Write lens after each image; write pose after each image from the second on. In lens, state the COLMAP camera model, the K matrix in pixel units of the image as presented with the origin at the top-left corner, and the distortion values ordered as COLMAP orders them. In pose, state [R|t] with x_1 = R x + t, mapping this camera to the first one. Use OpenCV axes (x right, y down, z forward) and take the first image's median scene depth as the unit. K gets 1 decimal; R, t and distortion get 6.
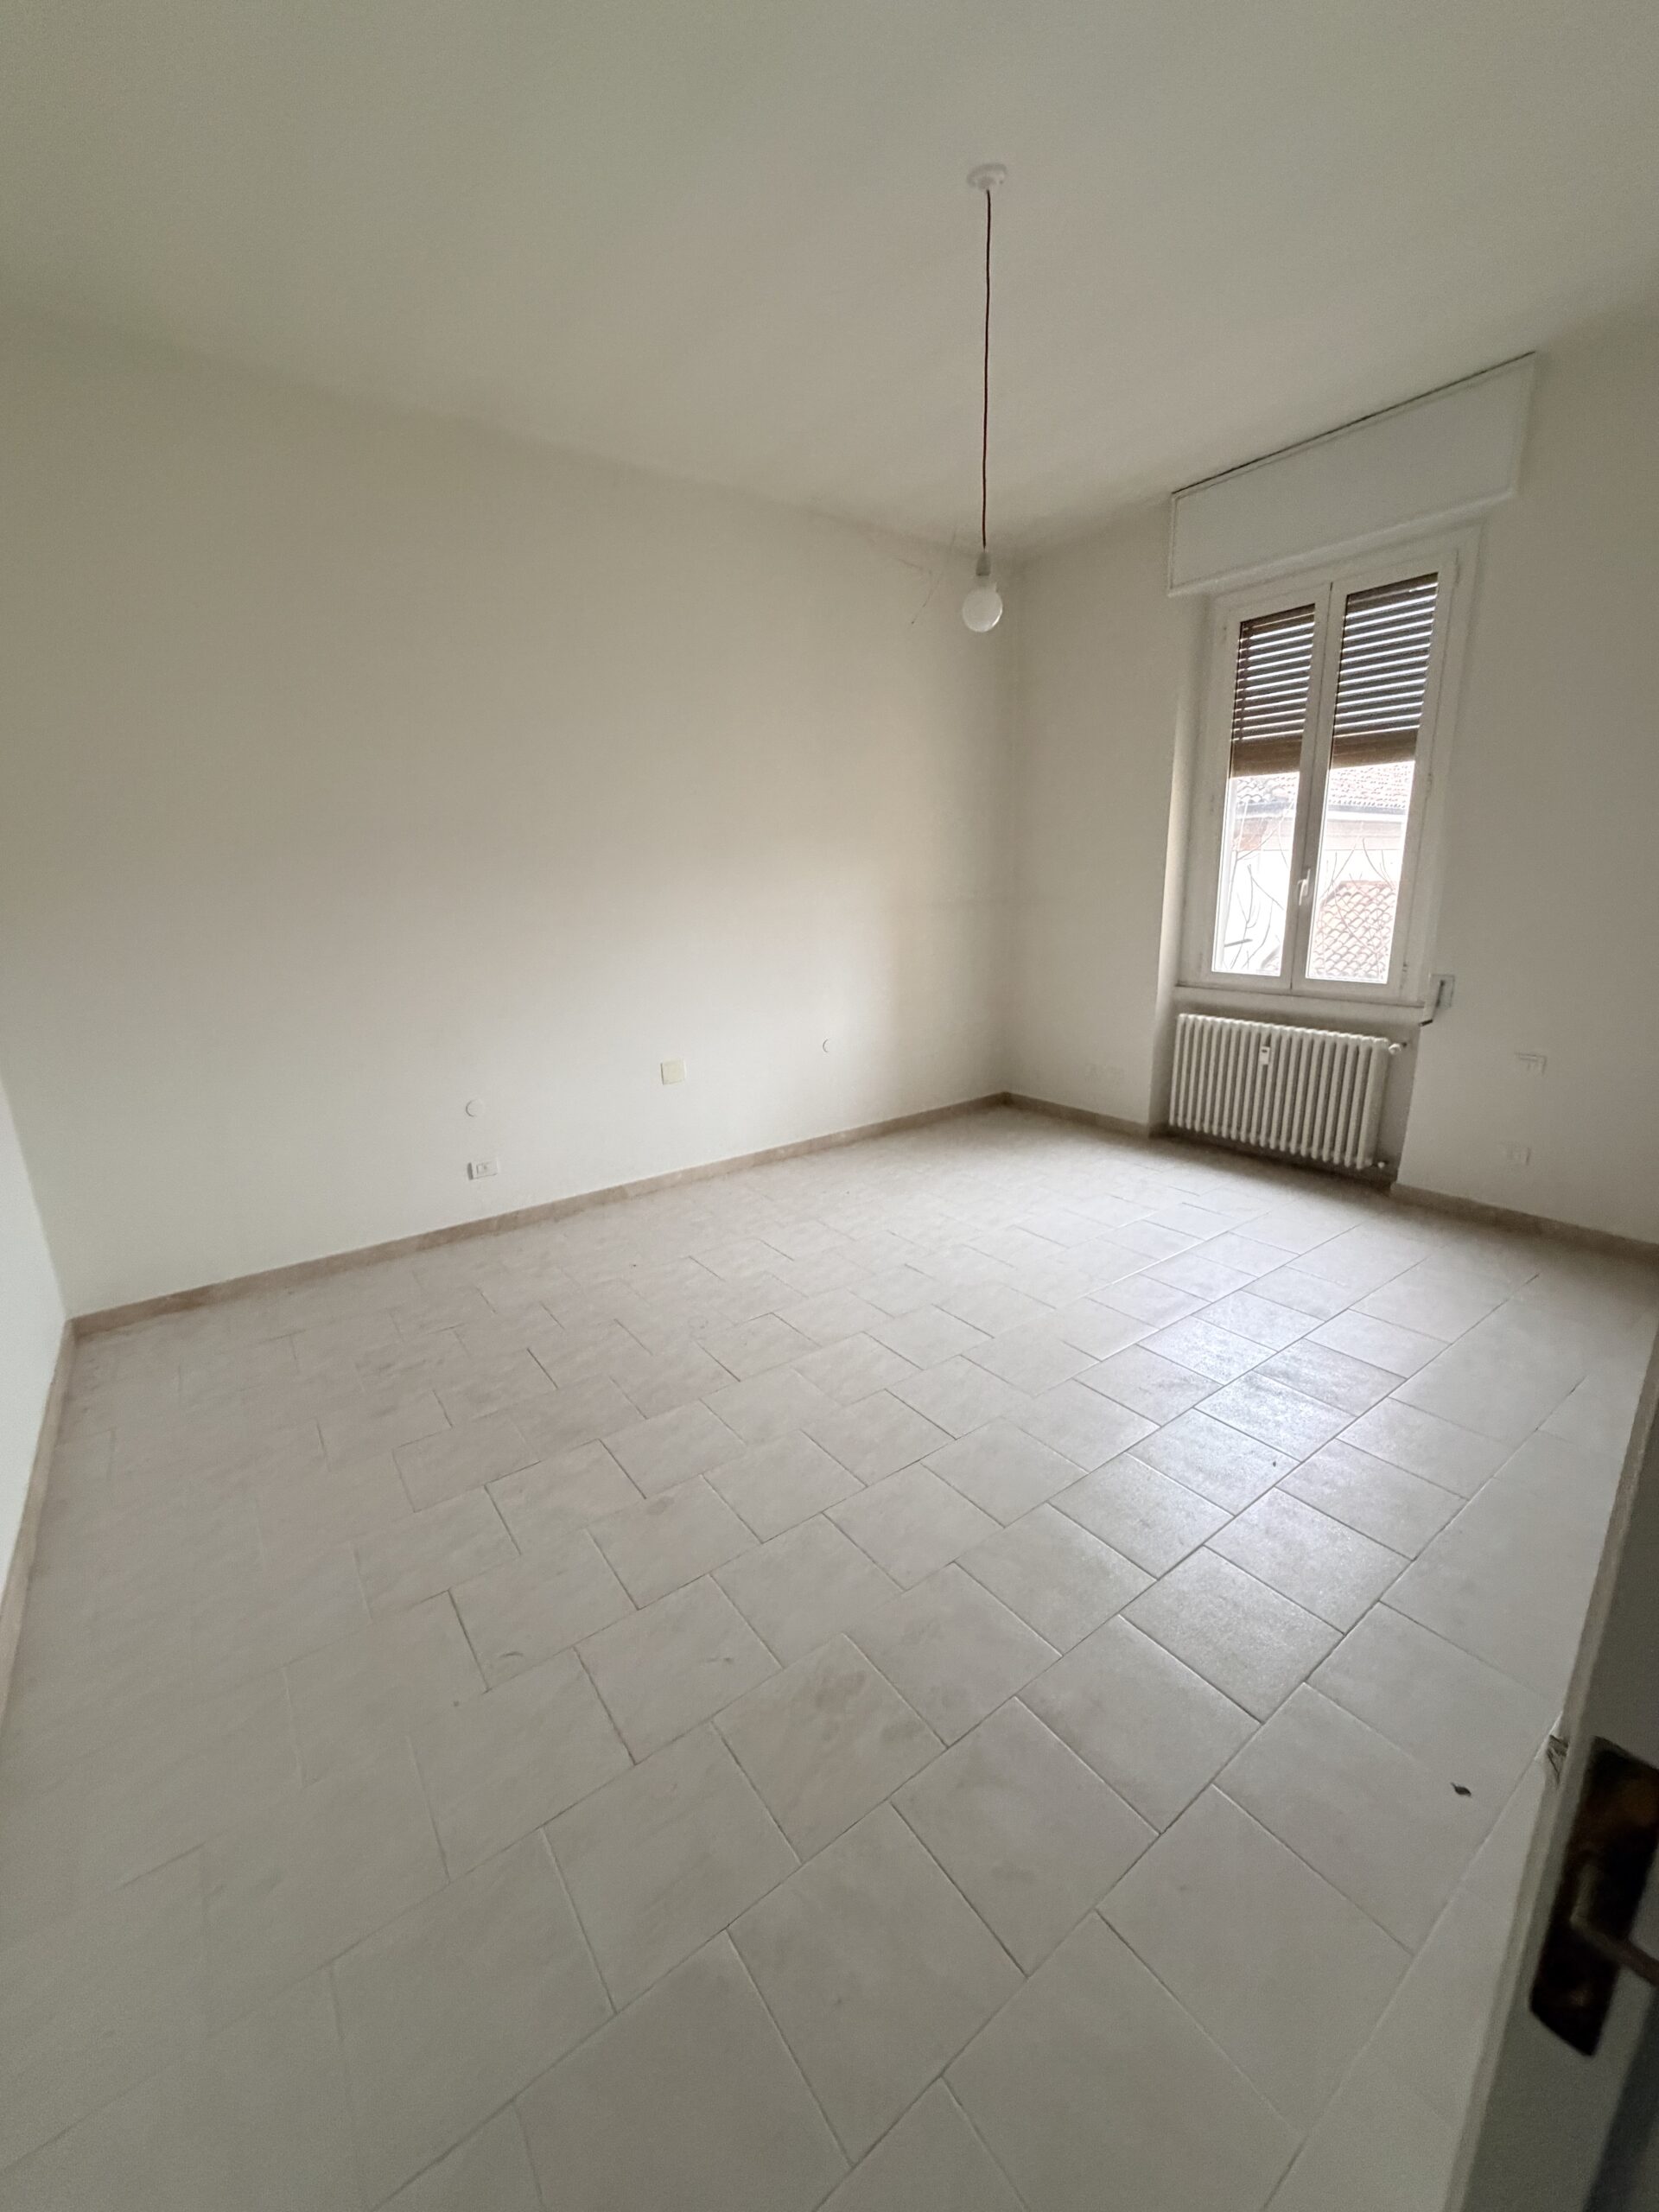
lens RADIAL K [[875.1, 0, 827.9], [0, 875.1, 1096.9], [0, 0, 1]] dist [0.007803, -0.000196]
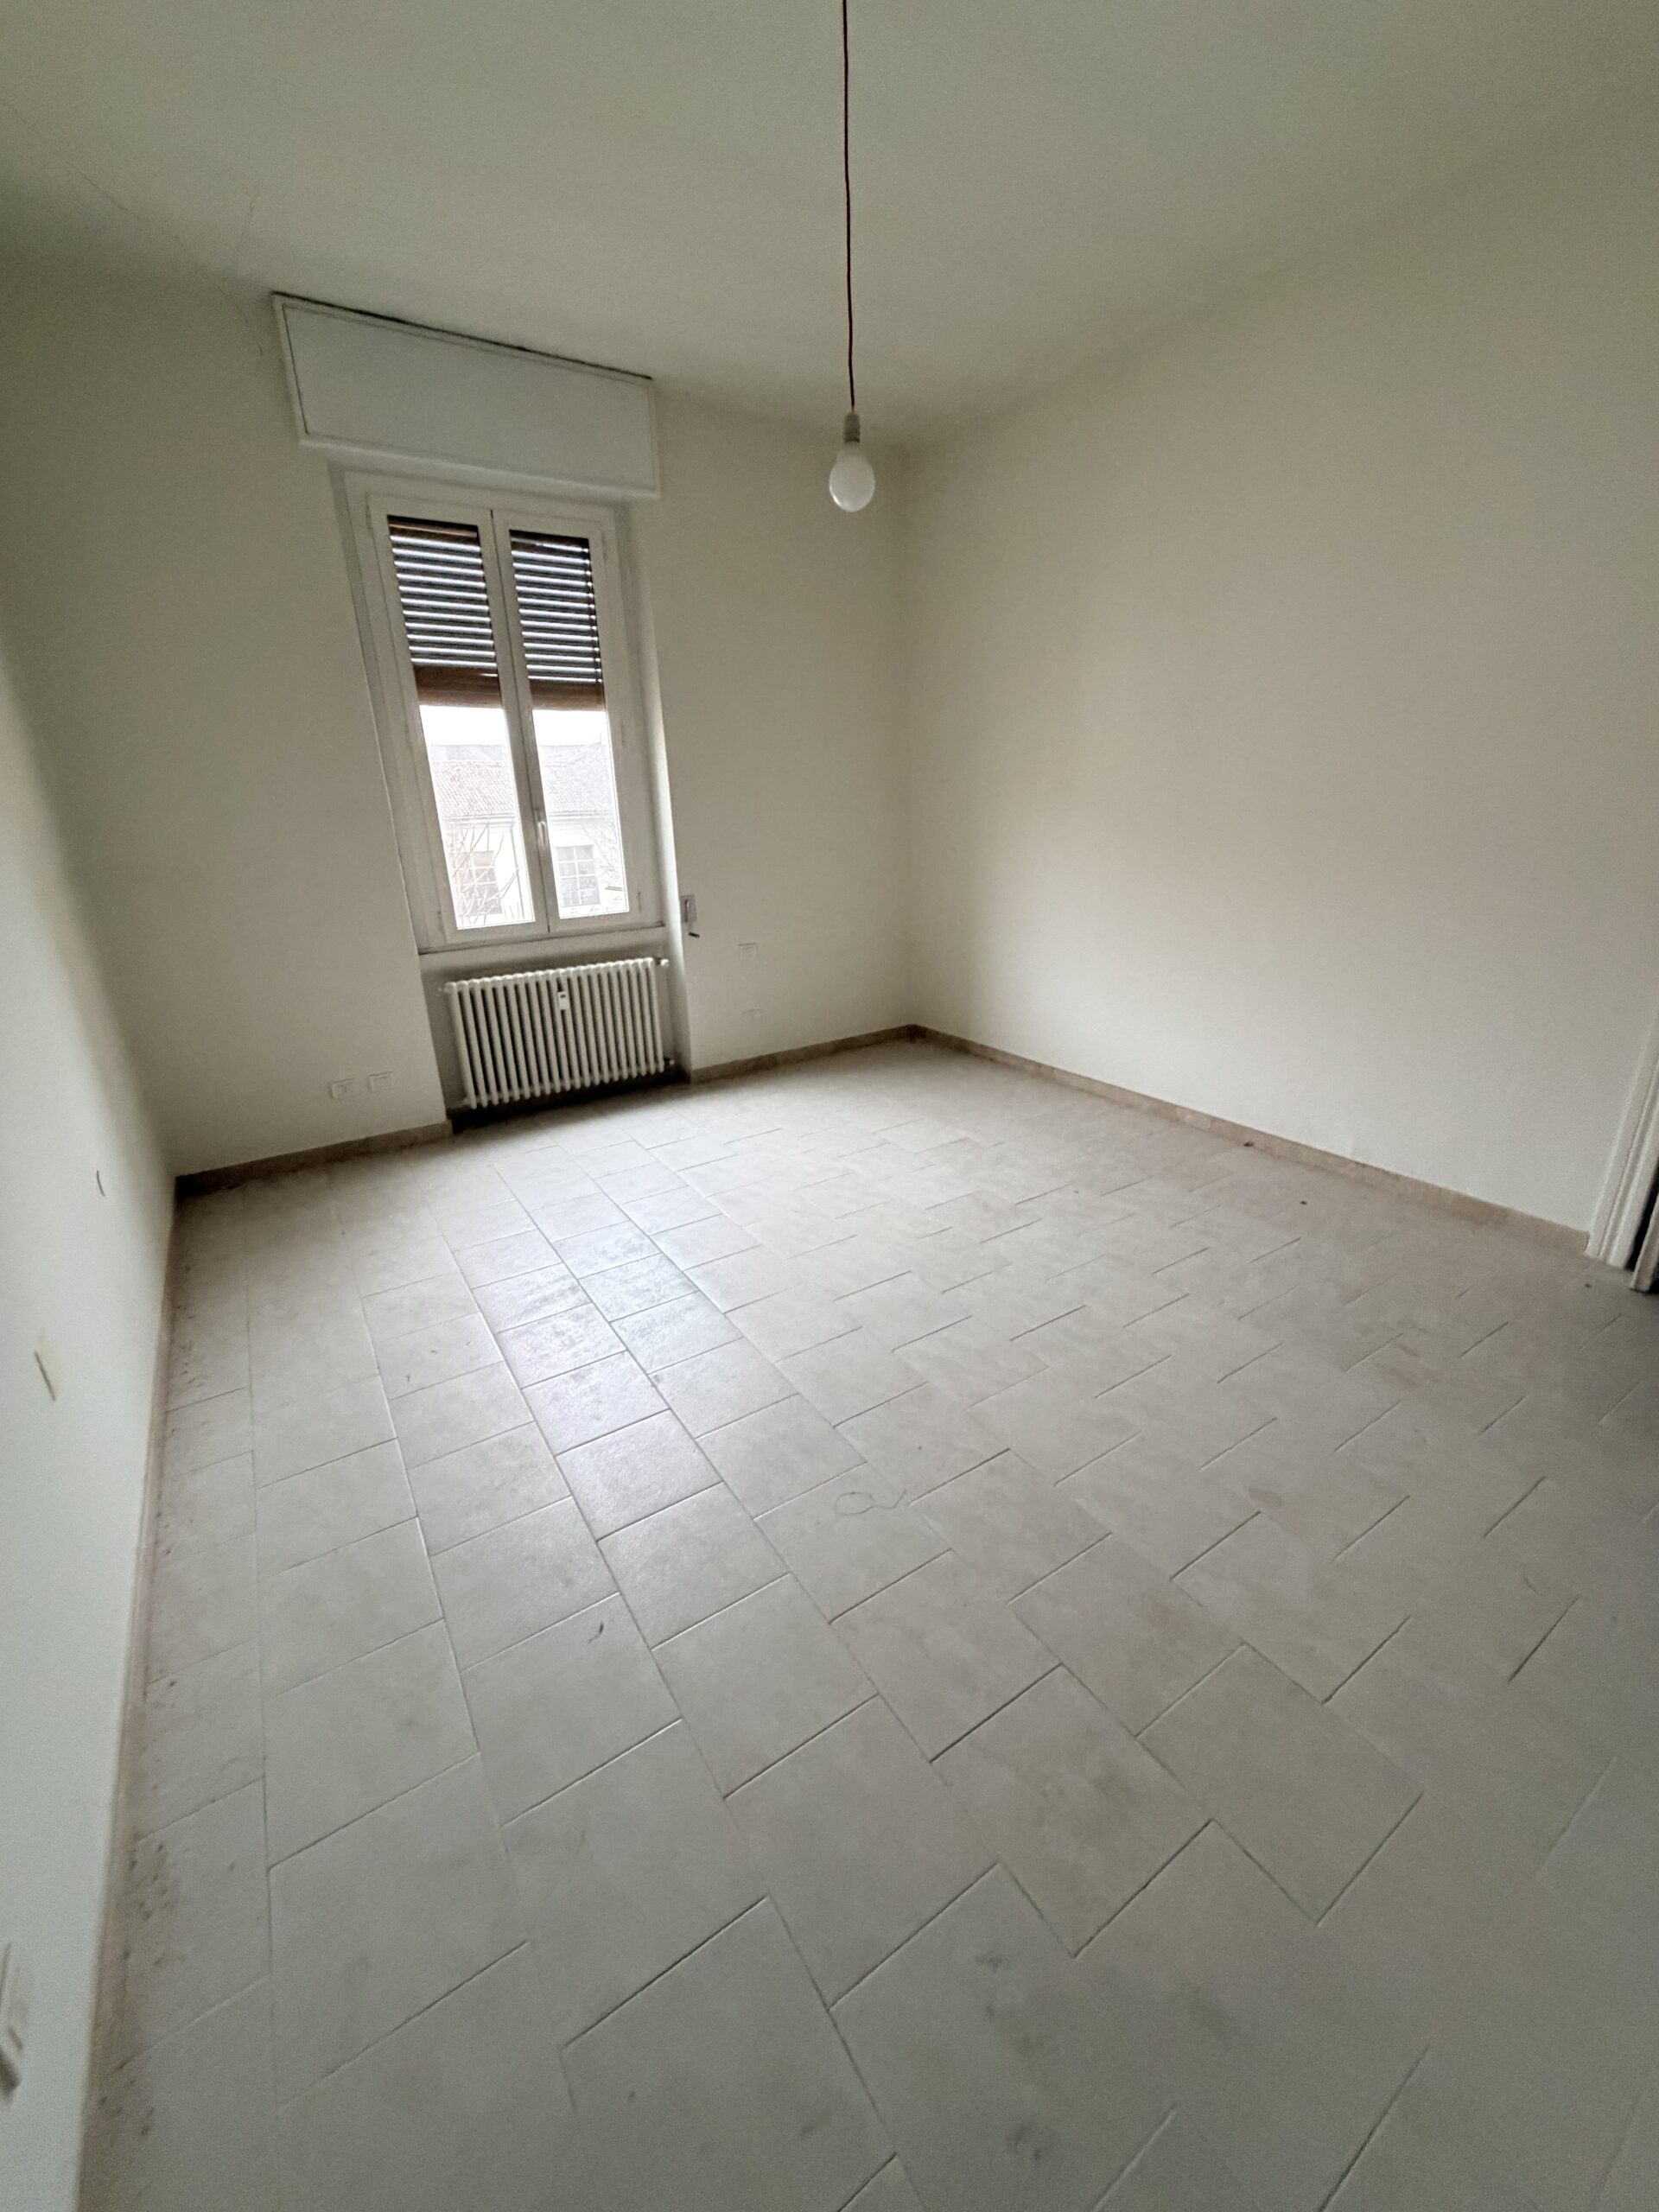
lens RADIAL K [[872.5, 0, 829.5], [0, 872.5, 1106.0], [0, 0, 1]] dist [-0.001827, -0.000108]
pose [[0.061847, -0.317765, 0.946150, -0.504398], [0.271979, 0.917456, 0.290349, -0.155347], [-0.960314, 0.239376, 0.143168, 0.642378]]
